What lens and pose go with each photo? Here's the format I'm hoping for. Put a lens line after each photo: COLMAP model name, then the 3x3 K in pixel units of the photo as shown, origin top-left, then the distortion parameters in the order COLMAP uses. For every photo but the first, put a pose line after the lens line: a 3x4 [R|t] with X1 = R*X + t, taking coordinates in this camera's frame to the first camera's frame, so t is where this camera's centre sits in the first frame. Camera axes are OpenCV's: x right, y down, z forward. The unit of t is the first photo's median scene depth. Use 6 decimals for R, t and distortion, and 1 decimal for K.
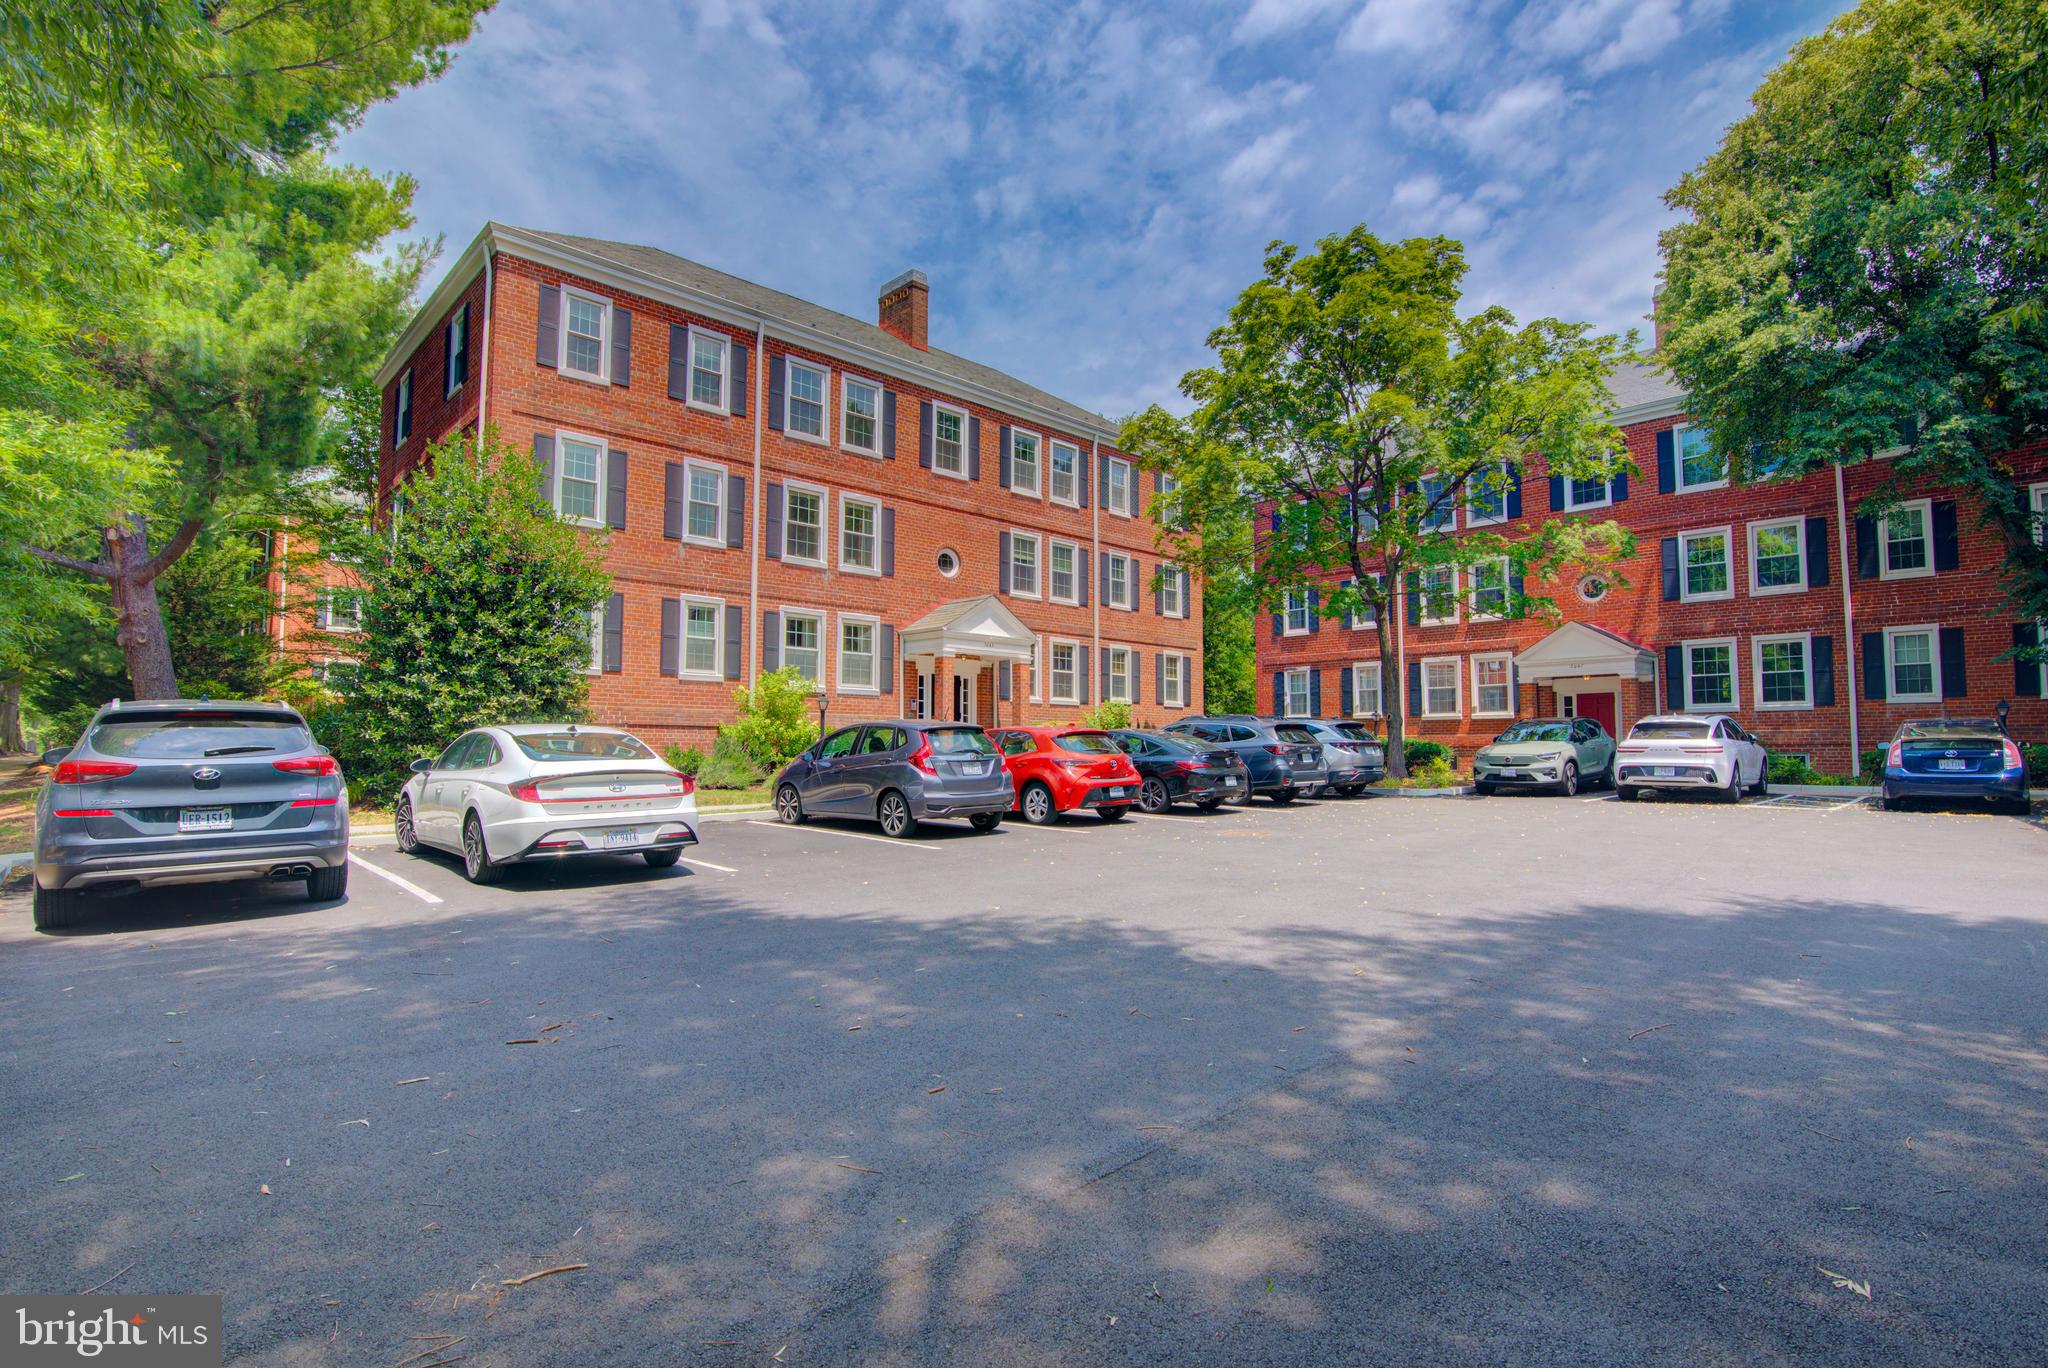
lens RADIAL K [[982.8, 0, 1023.6], [0, 982.8, 682.5], [0, 0, 1]] dist [-0.000024, 0.000000]
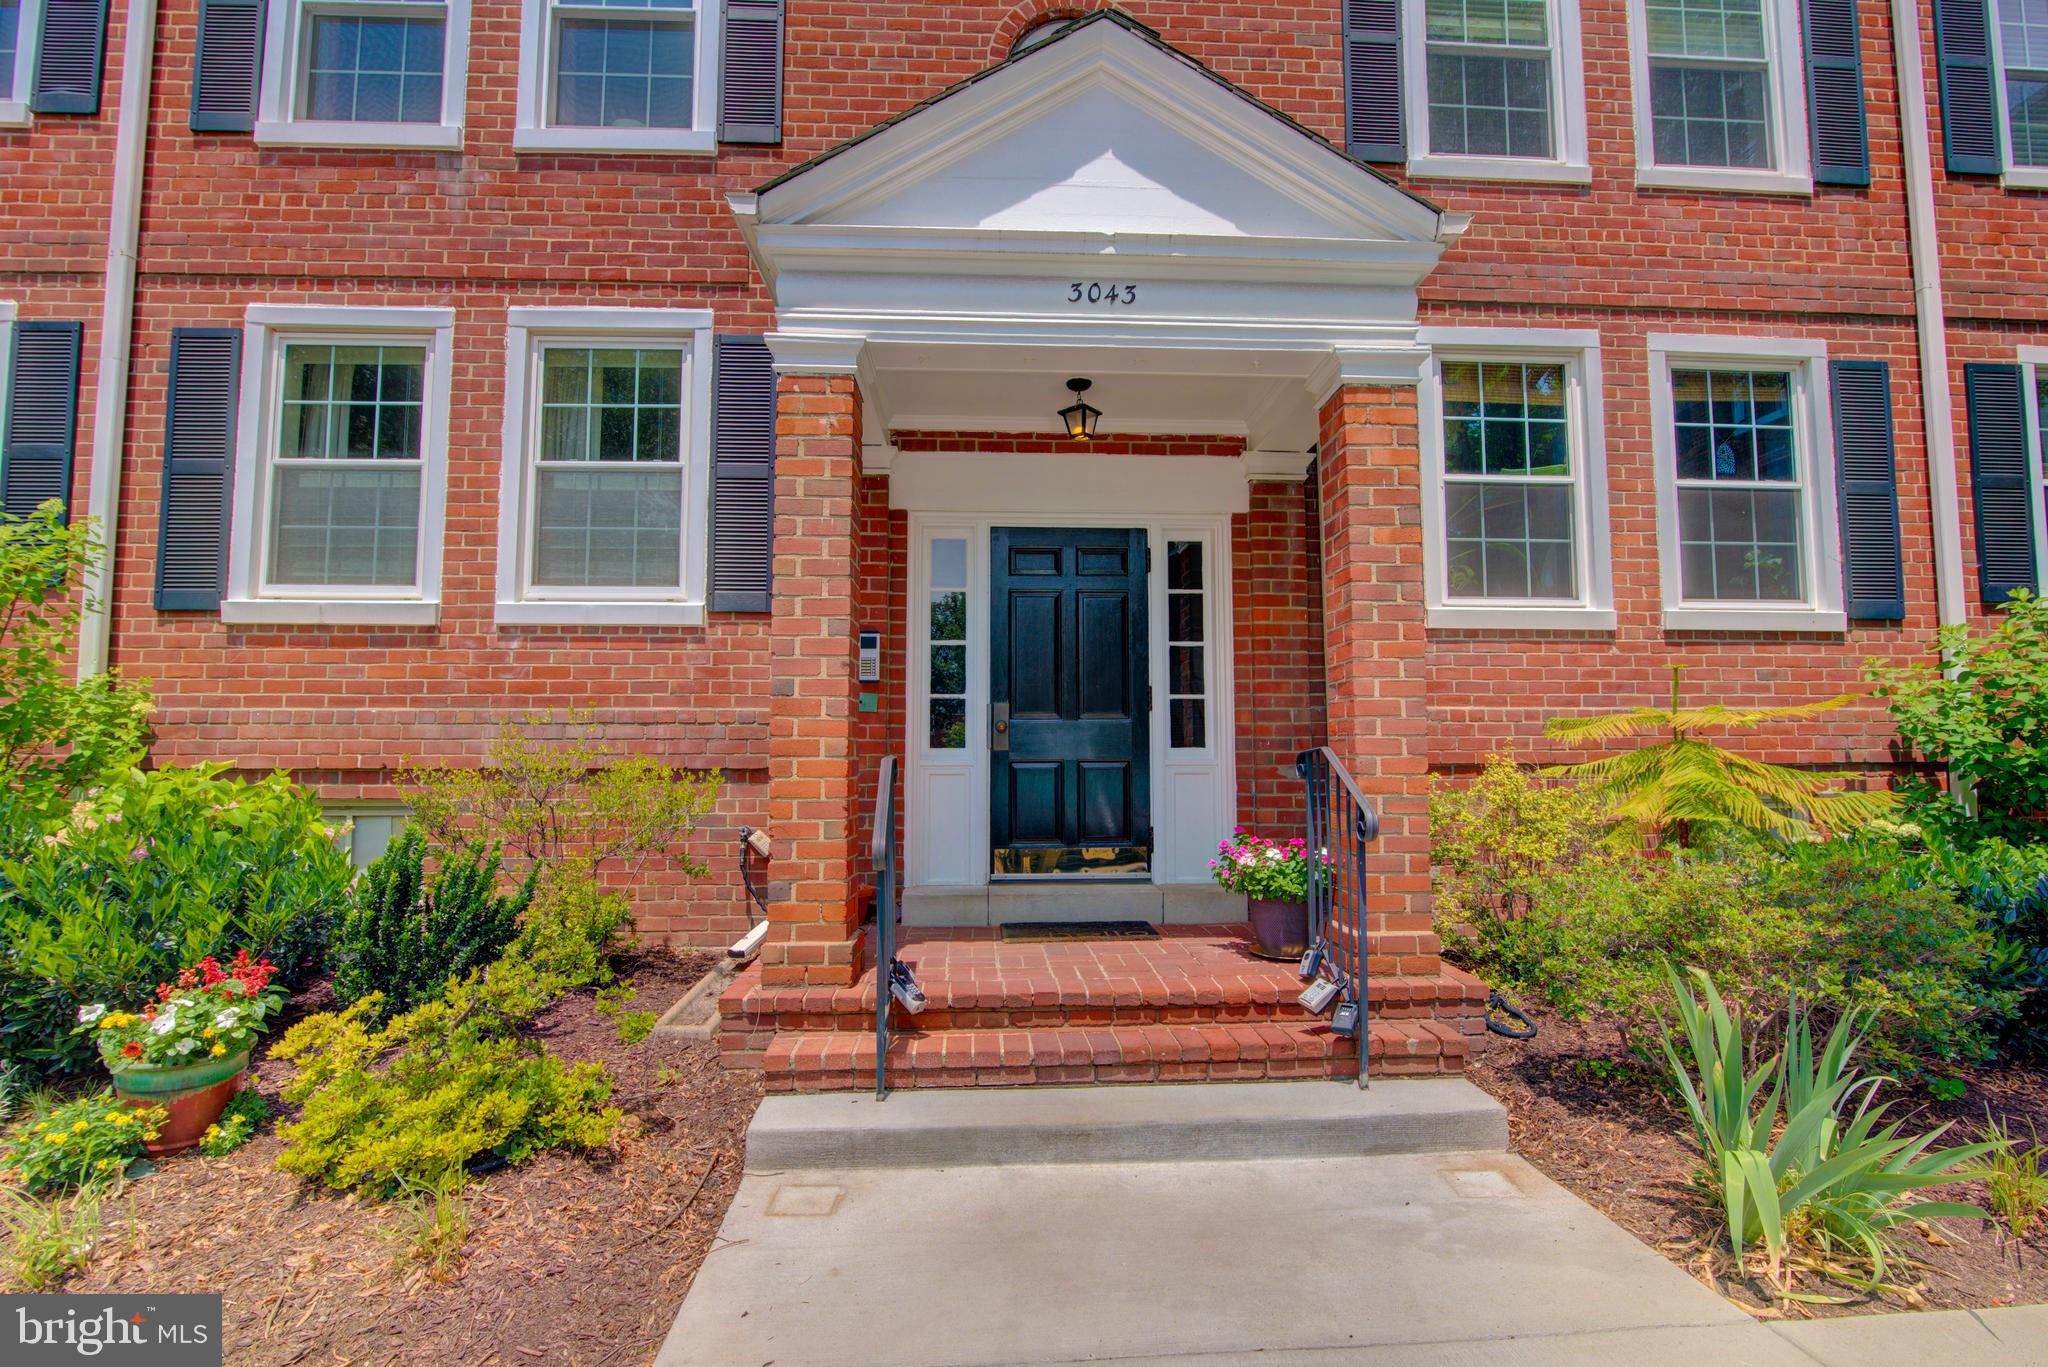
lens RADIAL K [[968.3, 0, 1022.0], [0, 968.3, 689.0], [0, 0, 1]] dist [-0.002864, -0.000124]
pose [[0.766302, -0.056763, -0.639968, 0.058306], [0.053126, 0.998277, -0.024931, 0.035324], [0.640280, -0.014895, 0.767997, 0.792843]]
